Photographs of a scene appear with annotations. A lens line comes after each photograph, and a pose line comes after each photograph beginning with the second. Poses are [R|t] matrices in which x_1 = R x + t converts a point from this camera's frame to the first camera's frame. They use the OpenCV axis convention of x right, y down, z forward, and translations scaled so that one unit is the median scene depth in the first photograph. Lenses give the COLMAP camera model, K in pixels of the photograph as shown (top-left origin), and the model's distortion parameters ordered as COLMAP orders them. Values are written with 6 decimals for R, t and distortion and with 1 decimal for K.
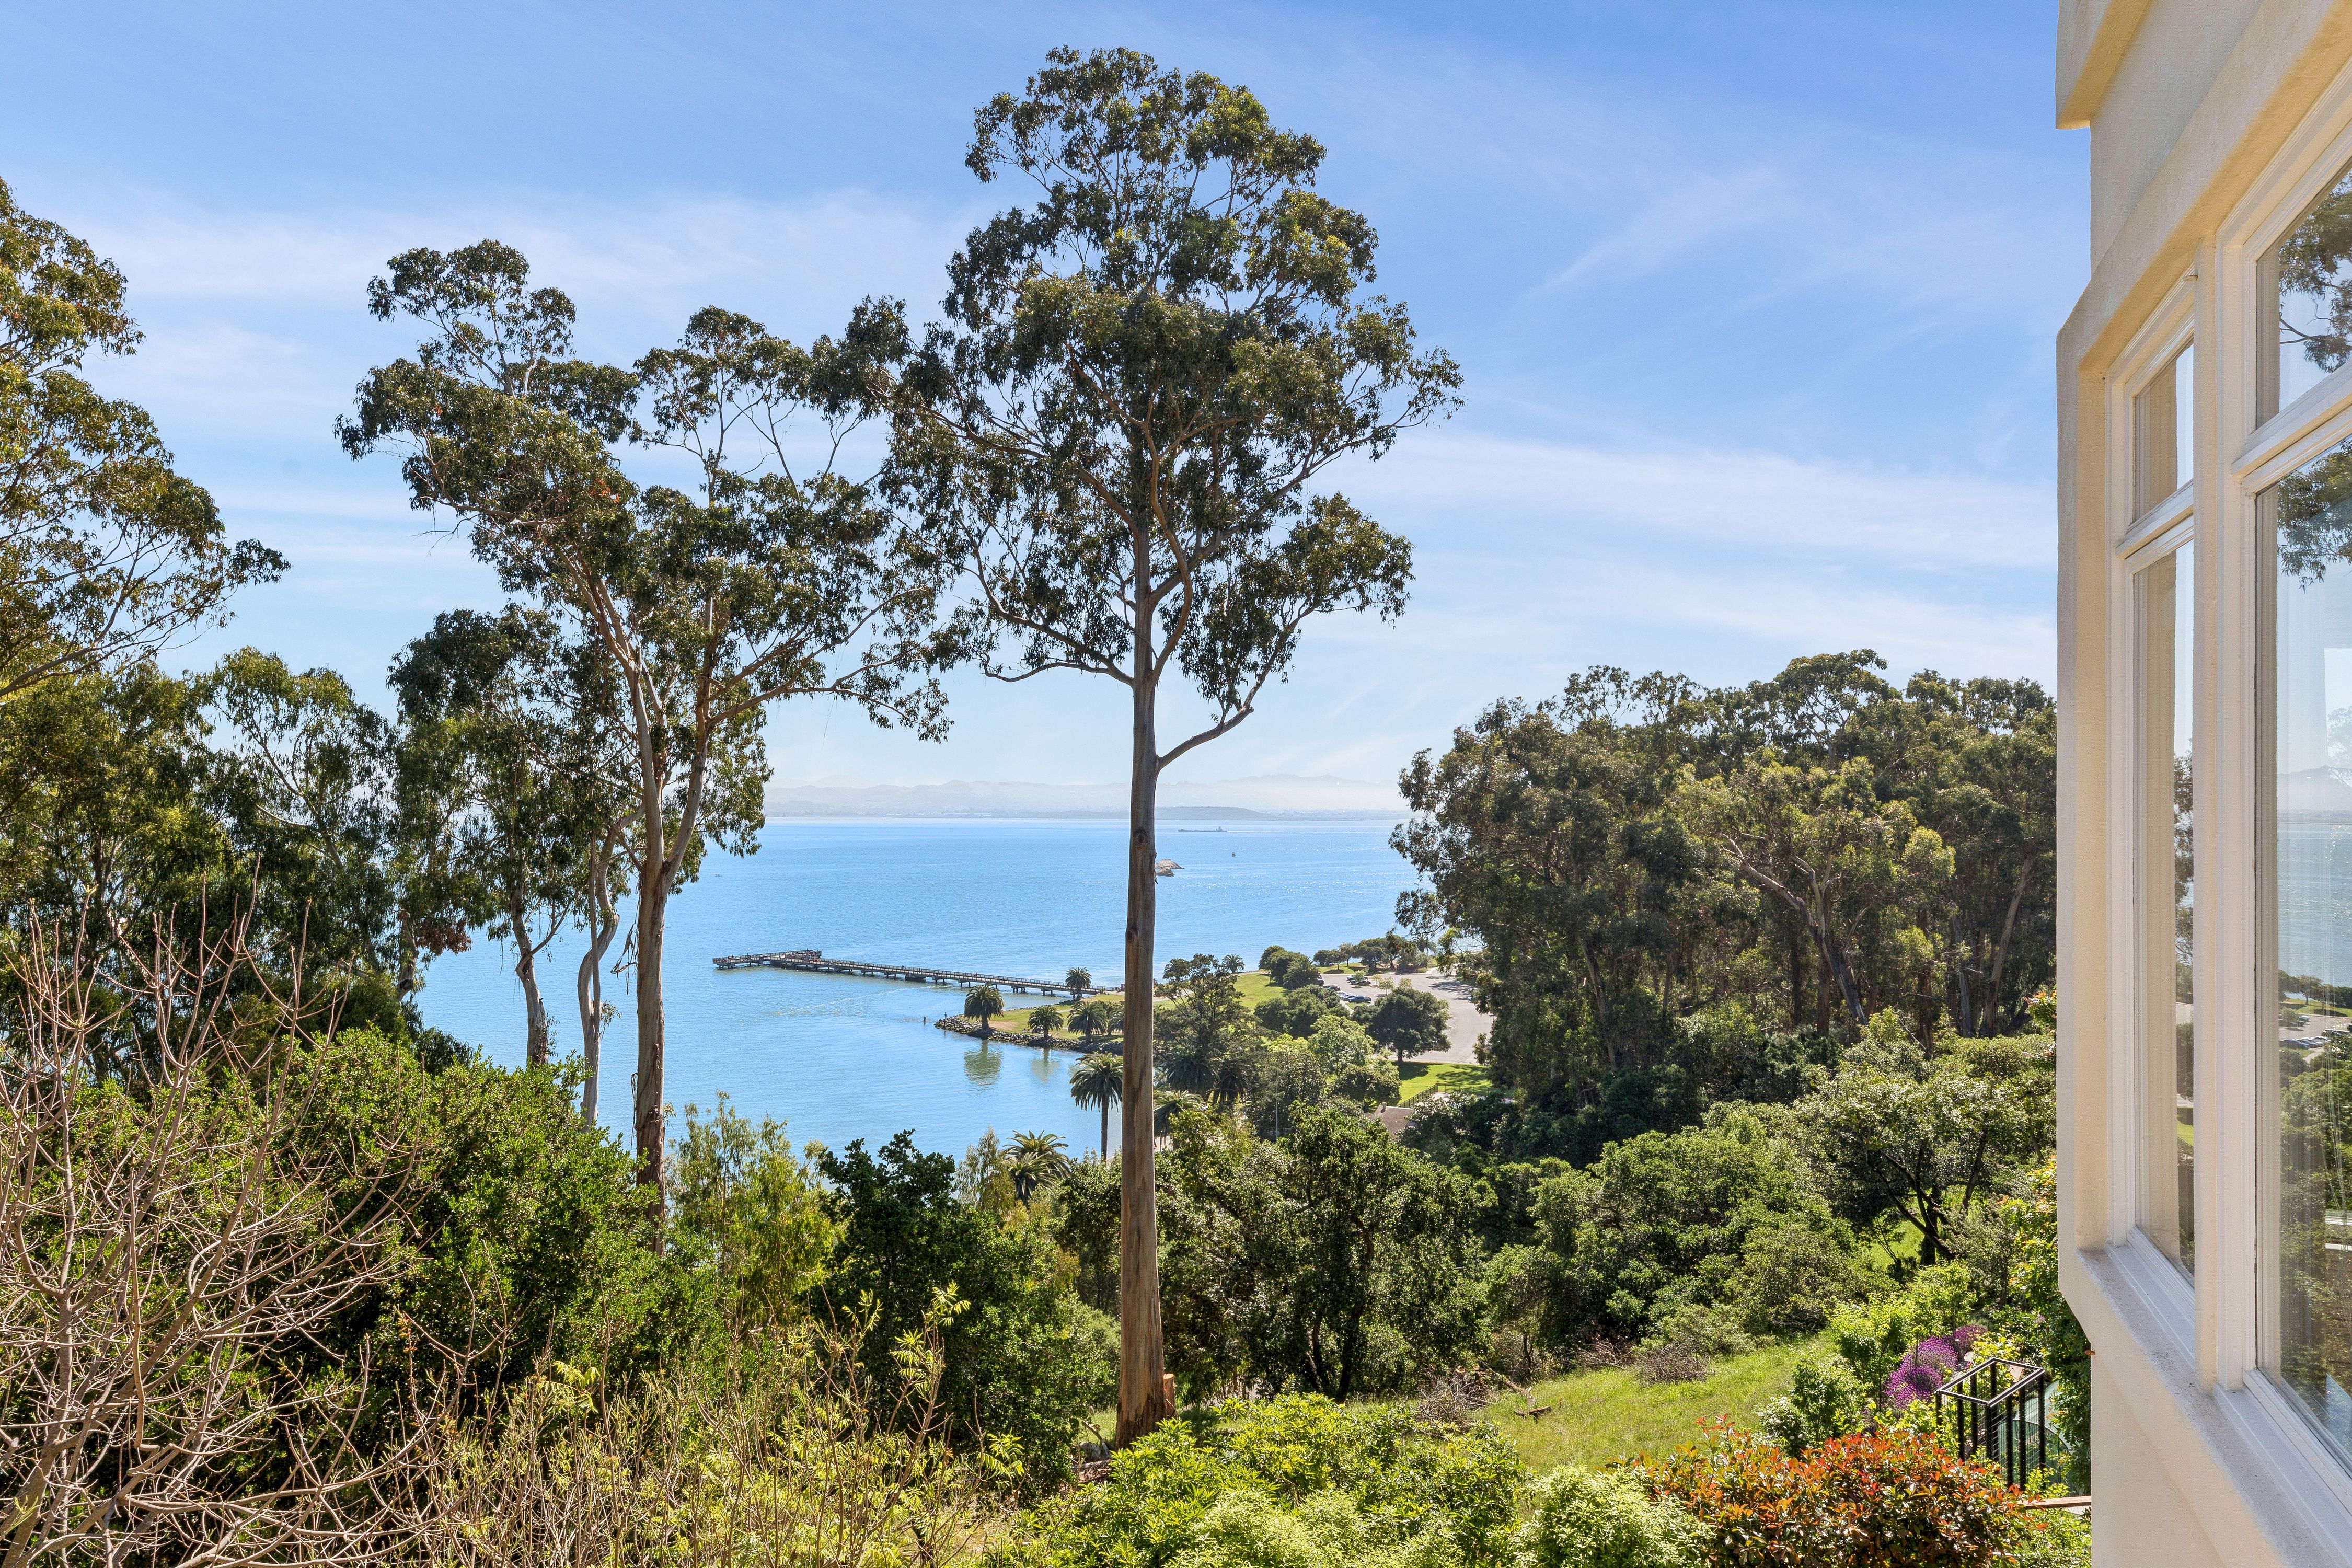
lens RADIAL K [[1554.7, 0, 1153.2], [0, 1554.7, 808.1], [0, 0, 1]] dist [-0.001932, 0.027963]
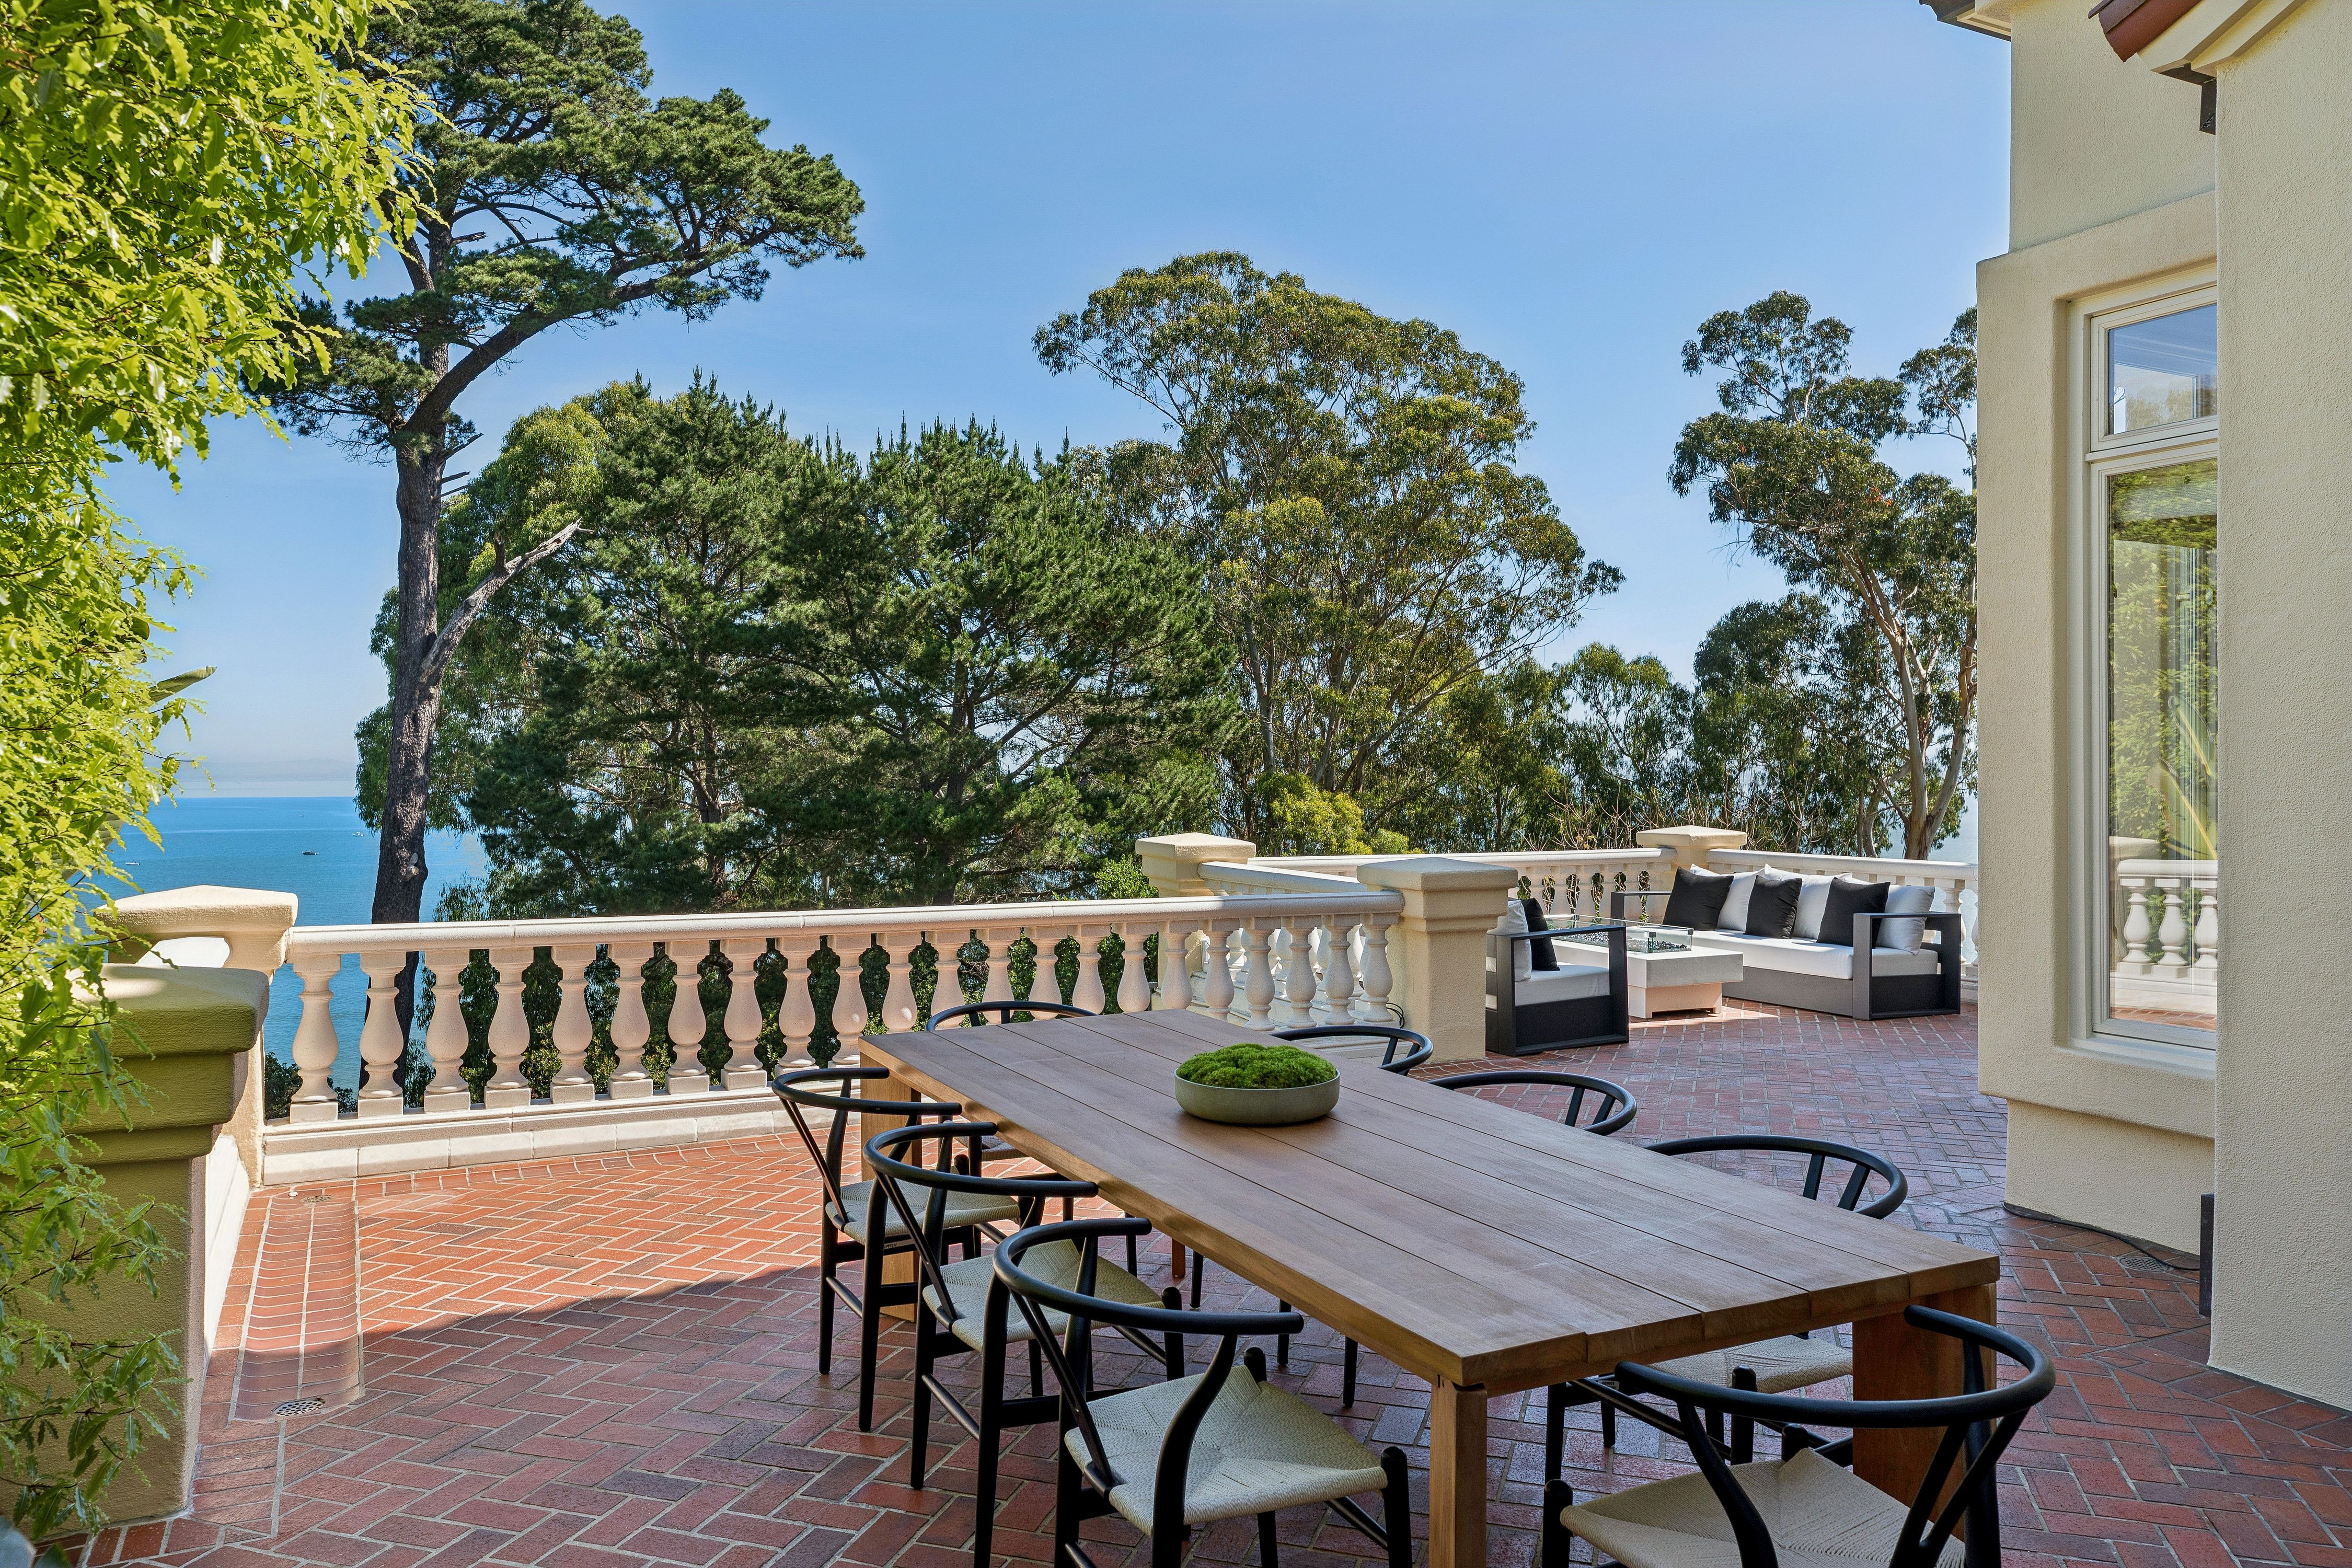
lens RADIAL K [[1623.0, 0, 1165.9], [0, 1623.0, 769.2], [0, 0, 1]] dist [0.001292, -0.000155]
pose [[0.740441, 0.000485, -0.672122, 0.062241], [-0.004219, 0.999983, -0.003926, 0.008677], [0.672109, 0.005742, 0.740430, -0.225245]]
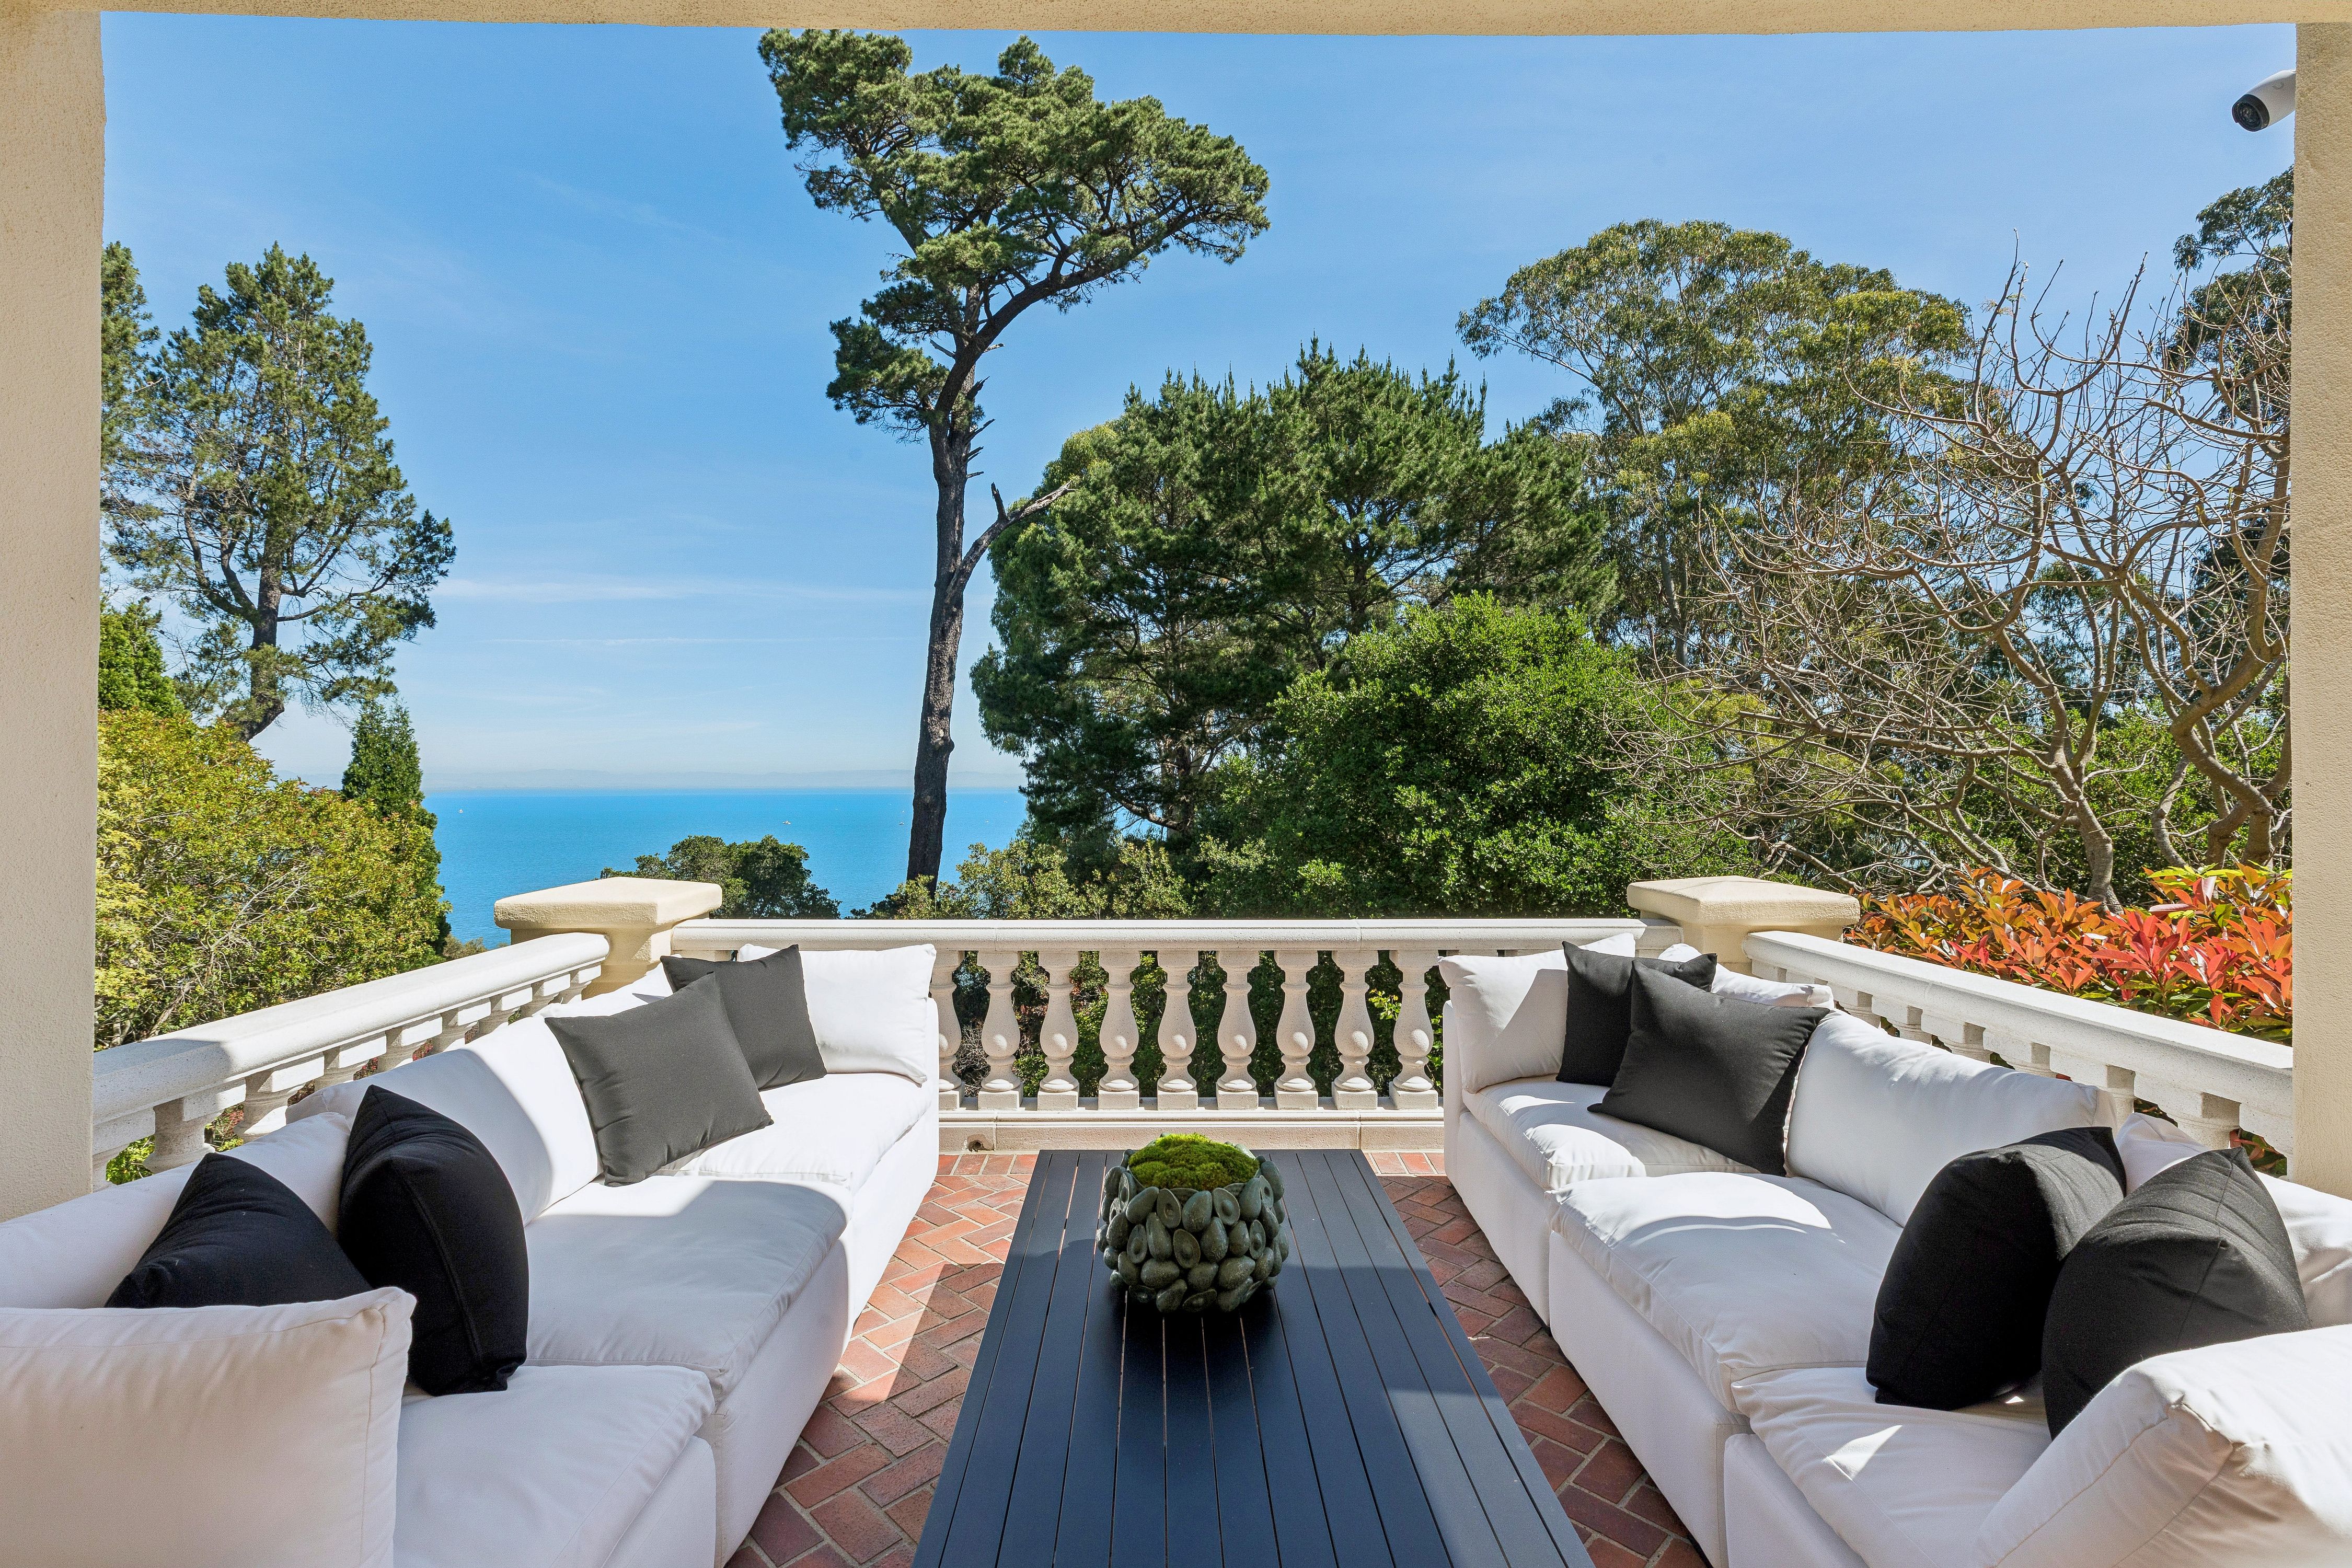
lens RADIAL K [[1058.7, 0, 1163.1], [0, 1058.7, 776.8], [0, 0, 1]] dist [0.005500, 0.000072]
pose [[0.378373, -0.003916, -0.925645, -0.034921], [-0.002521, 0.999983, -0.005261, 0.075924], [0.925650, 0.004324, 0.378357, -0.030527]]
